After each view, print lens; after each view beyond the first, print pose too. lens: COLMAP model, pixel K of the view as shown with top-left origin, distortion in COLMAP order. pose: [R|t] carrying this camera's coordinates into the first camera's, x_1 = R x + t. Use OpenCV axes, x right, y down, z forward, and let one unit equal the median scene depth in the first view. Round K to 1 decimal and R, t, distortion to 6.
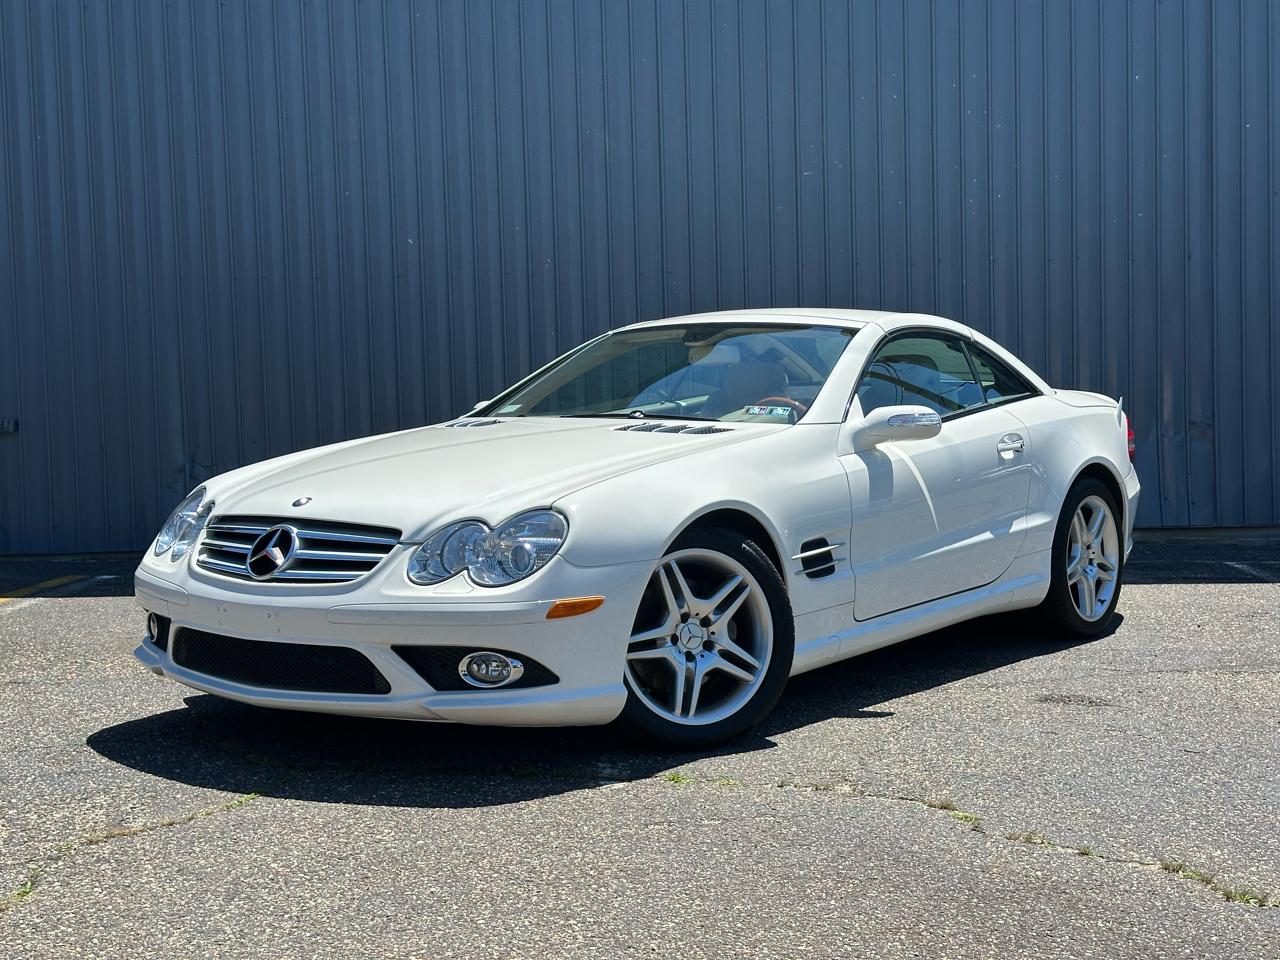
lens RADIAL K [[1755.3, 0, 644.3], [0, 1755.3, 481.5], [0, 0, 1]] dist [0.108382, 0.000000]
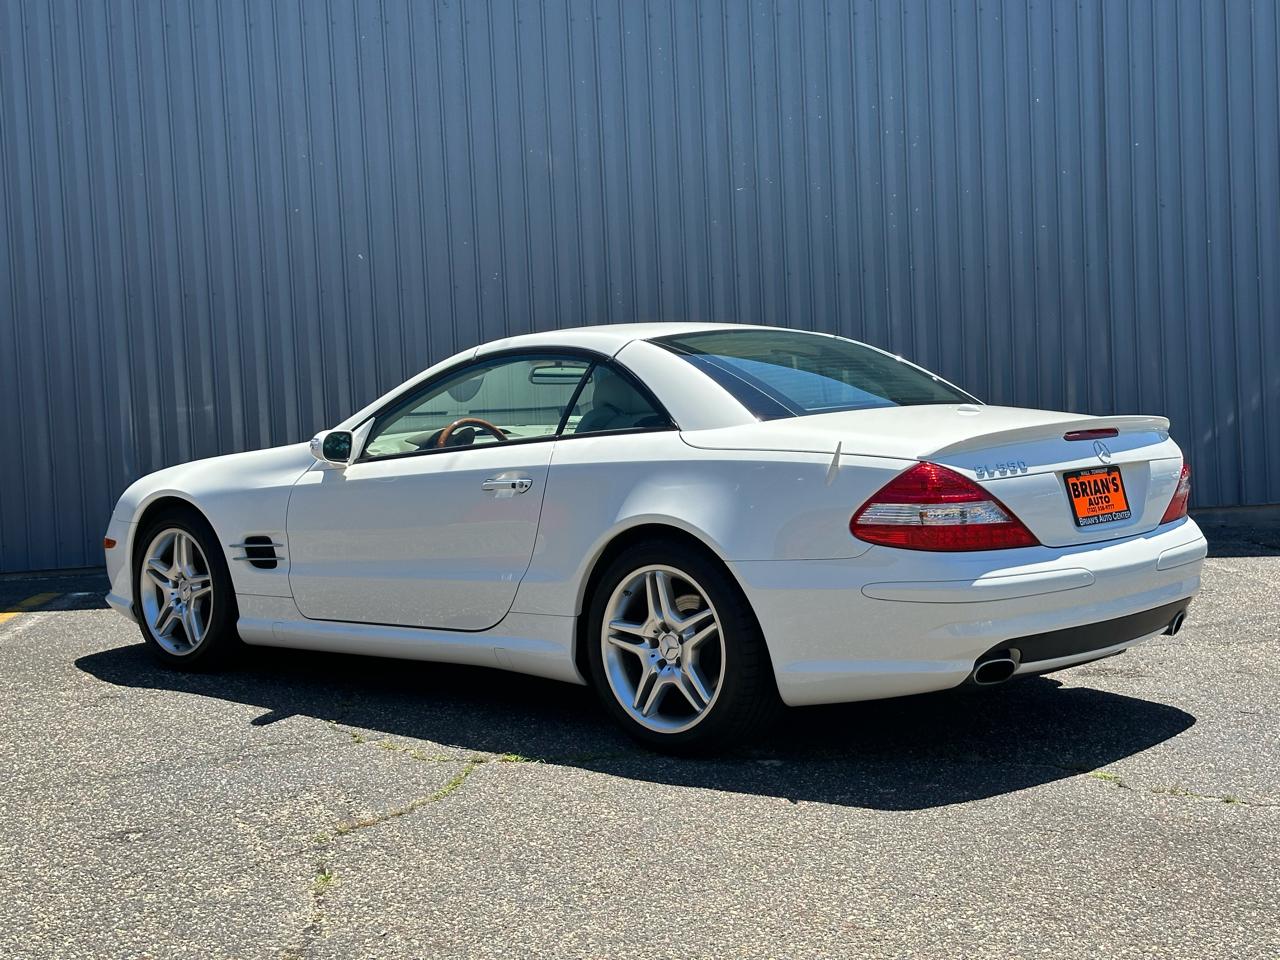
lens RADIAL K [[1755.3, 0, 640.6], [0, 1755.3, 472.2], [0, 0, 1]] dist [0.108382, 0.000000]
pose [[0.991816, -0.025774, 0.125046, -0.220836], [0.026276, 0.999652, -0.002364, -0.009059], [-0.124941, 0.005631, 0.992148, -0.082746]]
